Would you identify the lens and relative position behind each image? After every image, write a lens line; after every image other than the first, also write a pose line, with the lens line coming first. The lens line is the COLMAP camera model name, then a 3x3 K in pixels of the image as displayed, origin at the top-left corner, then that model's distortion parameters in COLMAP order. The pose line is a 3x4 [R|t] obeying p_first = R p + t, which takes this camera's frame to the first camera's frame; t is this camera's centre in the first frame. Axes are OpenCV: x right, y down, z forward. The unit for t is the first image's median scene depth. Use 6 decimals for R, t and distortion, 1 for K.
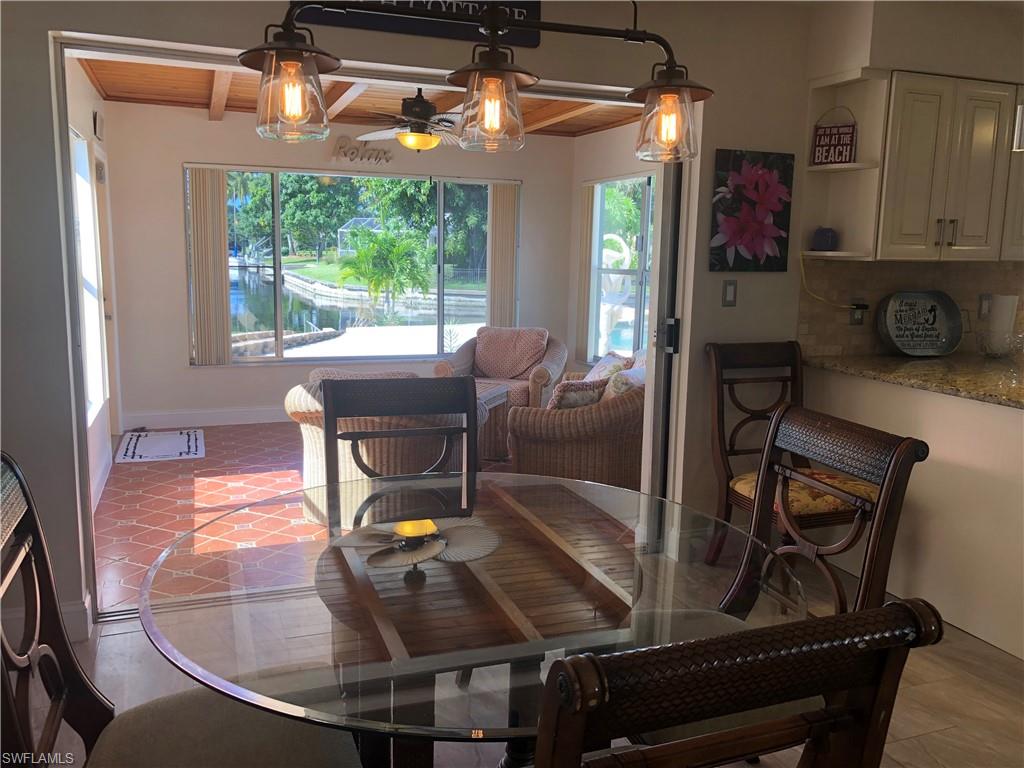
lens RADIAL K [[836.4, 0, 518.5], [0, 836.4, 384.5], [0, 0, 1]] dist [0.033896, -0.038502]
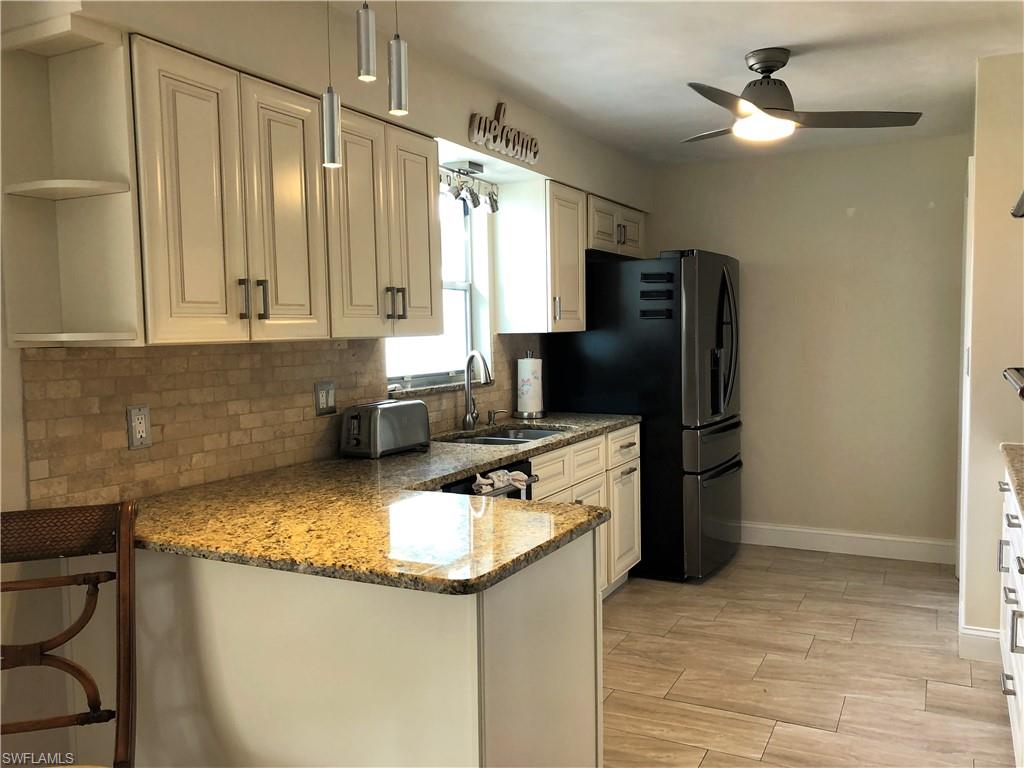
lens RADIAL K [[836.4, 0, 515.6], [0, 836.4, 383.8], [0, 0, 1]] dist [0.033896, -0.038502]
pose [[0.747174, -0.074928, 0.660391, 0.217842], [0.137376, 0.989579, -0.043151, -0.057071], [-0.650276, 0.122963, 0.749681, 0.374426]]
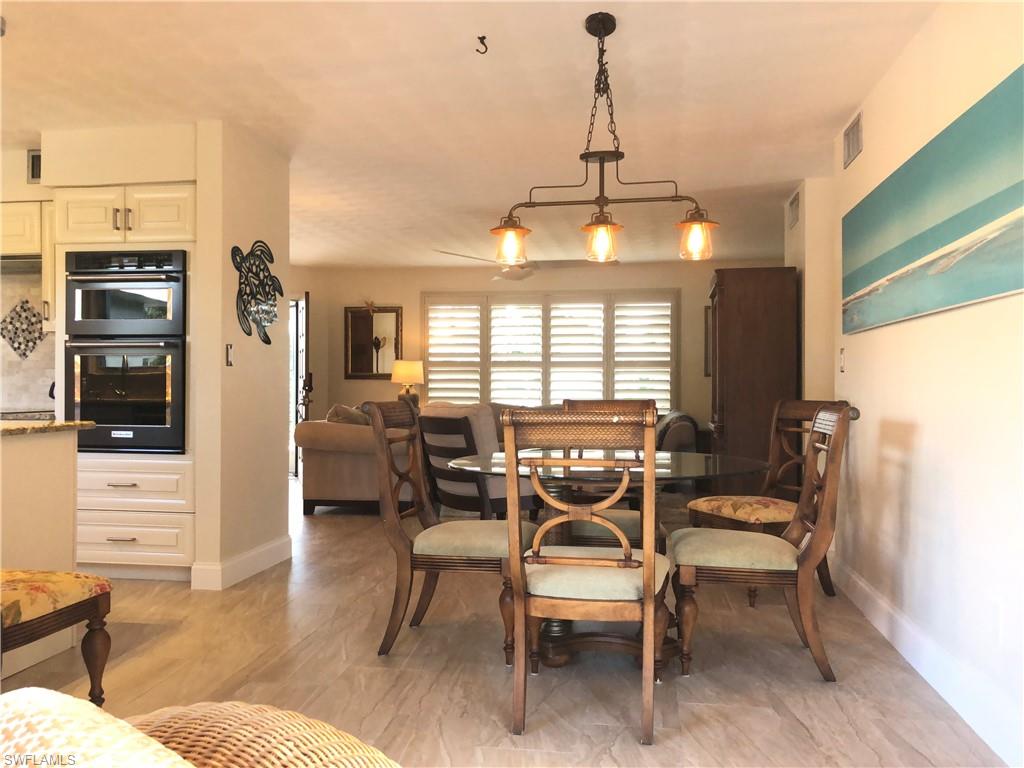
lens RADIAL K [[836.4, 0, 516.0], [0, 836.4, 384.1], [0, 0, 1]] dist [0.033896, -0.038502]
pose [[-0.866791, -0.023380, 0.498123, -0.393344], [0.059294, 0.986982, 0.149503, -0.131125], [-0.495134, 0.159123, -0.854121, 1.291795]]
